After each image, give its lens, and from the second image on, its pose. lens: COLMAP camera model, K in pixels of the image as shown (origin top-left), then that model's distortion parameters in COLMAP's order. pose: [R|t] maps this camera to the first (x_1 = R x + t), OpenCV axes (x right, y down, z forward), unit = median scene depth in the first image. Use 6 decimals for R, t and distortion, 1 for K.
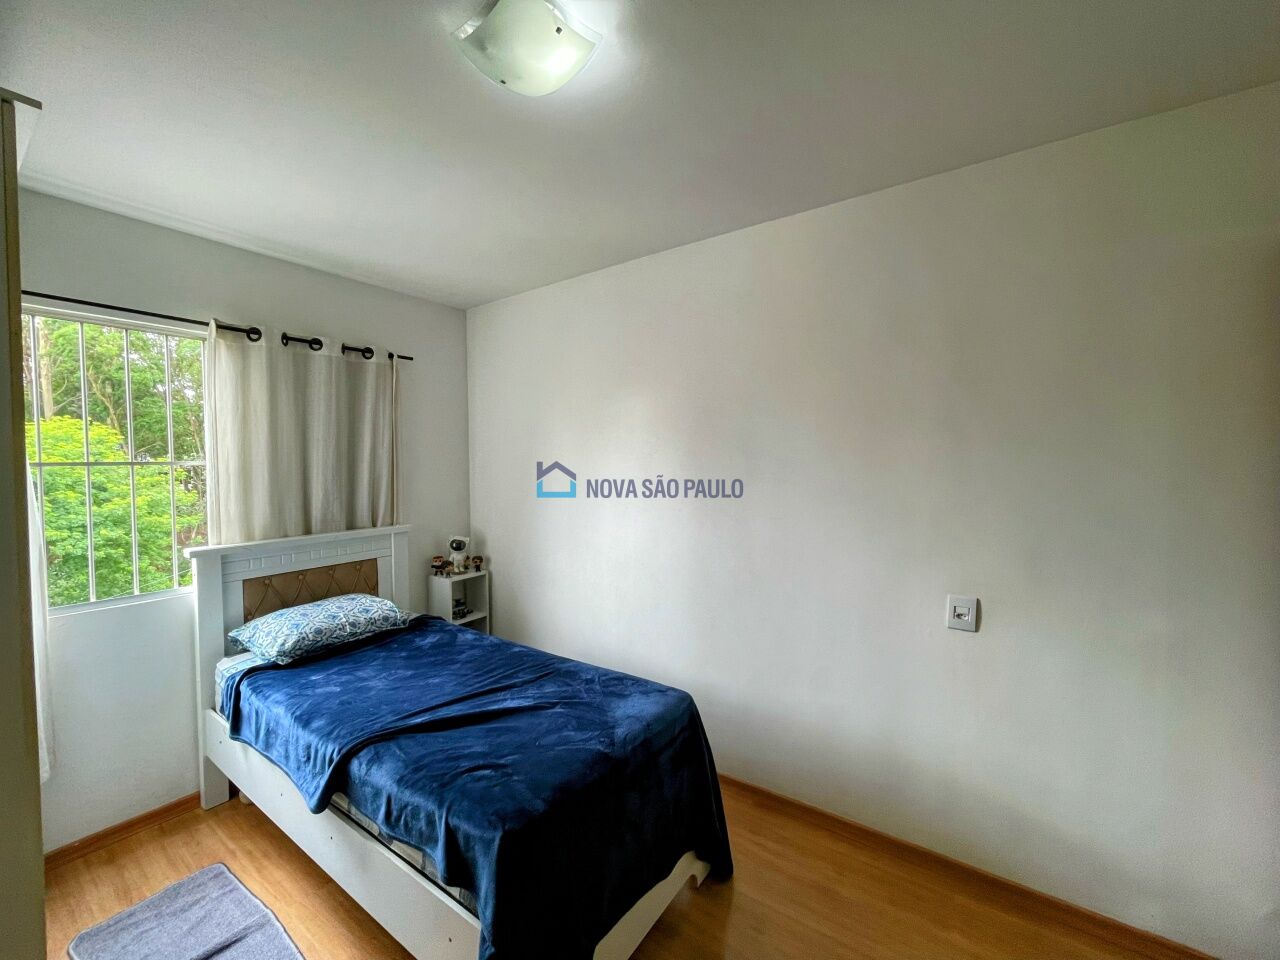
lens RADIAL K [[514.4, 0, 640.4], [0, 514.4, 476.2], [0, 0, 1]] dist [-0.001809, 0.000153]
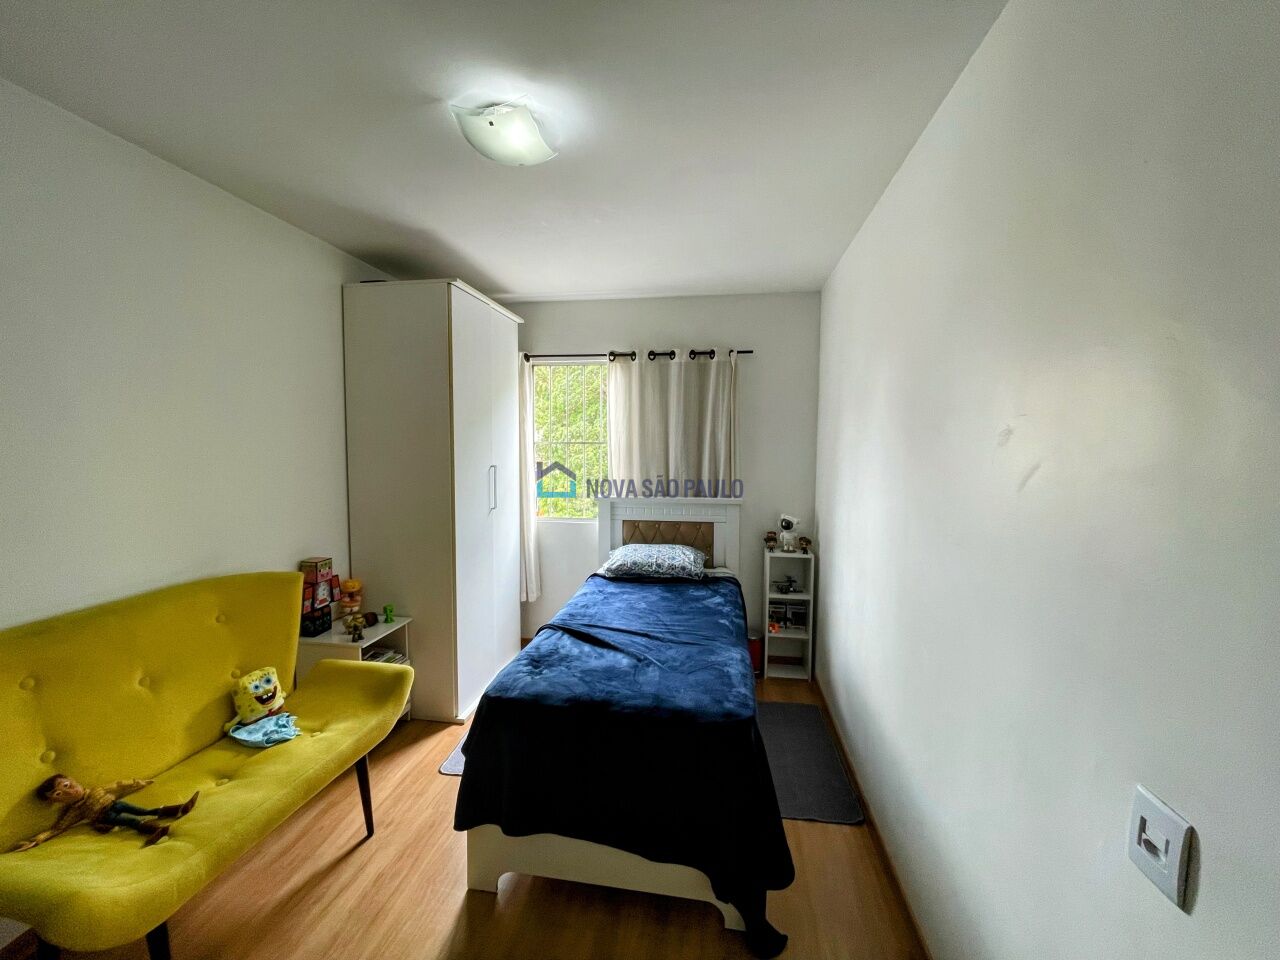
lens RADIAL K [[514.4, 0, 640.4], [0, 514.4, 476.2], [0, 0, 1]] dist [-0.001809, 0.000153]
pose [[0.436732, 0.063022, -0.897381, 0.578162], [-0.036122, 0.997967, 0.052506, -0.009318], [0.898866, 0.009484, 0.438121, 0.357719]]
